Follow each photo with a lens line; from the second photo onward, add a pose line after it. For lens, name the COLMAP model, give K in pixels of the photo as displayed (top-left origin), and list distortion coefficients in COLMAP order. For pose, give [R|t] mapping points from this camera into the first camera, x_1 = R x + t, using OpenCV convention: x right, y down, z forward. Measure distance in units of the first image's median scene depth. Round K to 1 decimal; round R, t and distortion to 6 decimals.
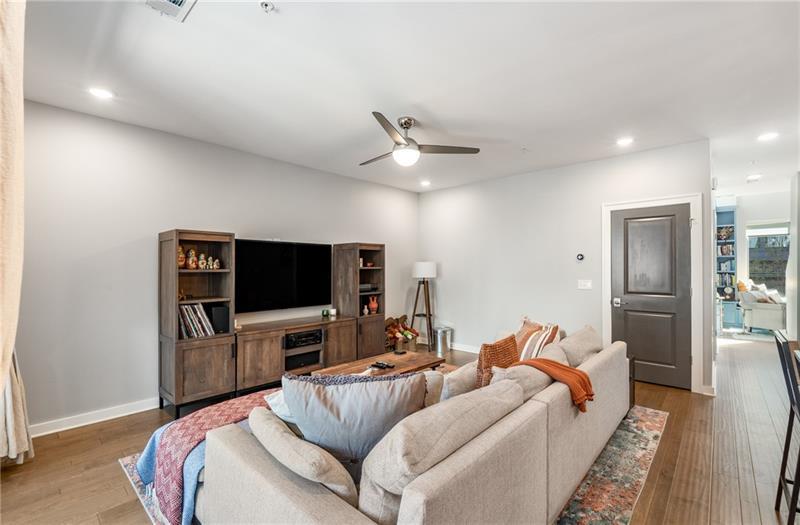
lens RADIAL K [[355.8, 0, 403.7], [0, 355.8, 265.3], [0, 0, 1]] dist [0.002109, 0.000085]
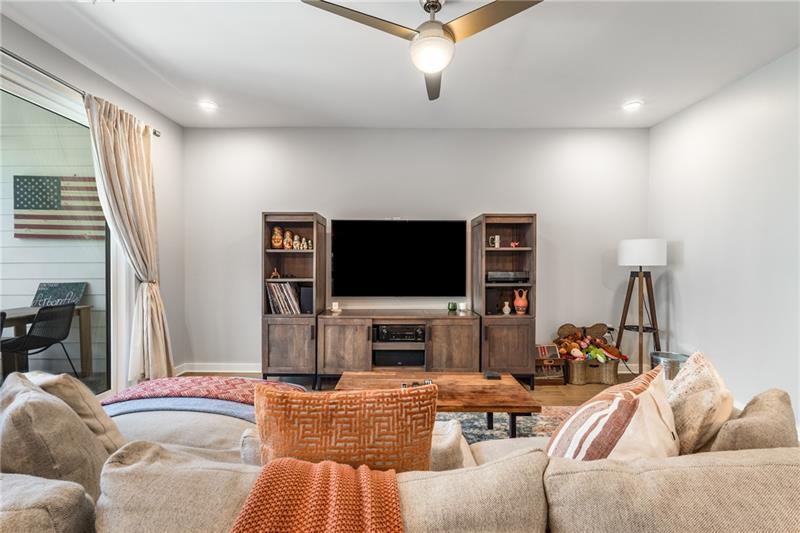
lens RADIAL K [[356.6, 0, 401.1], [0, 356.6, 266.2], [0, 0, 1]] dist [-0.000148, 0.000243]
pose [[0.673202, 0.009835, -0.739393, 0.345232], [0.002515, 0.999875, 0.015589, 0.036787], [0.739454, -0.012354, 0.673094, 0.444778]]
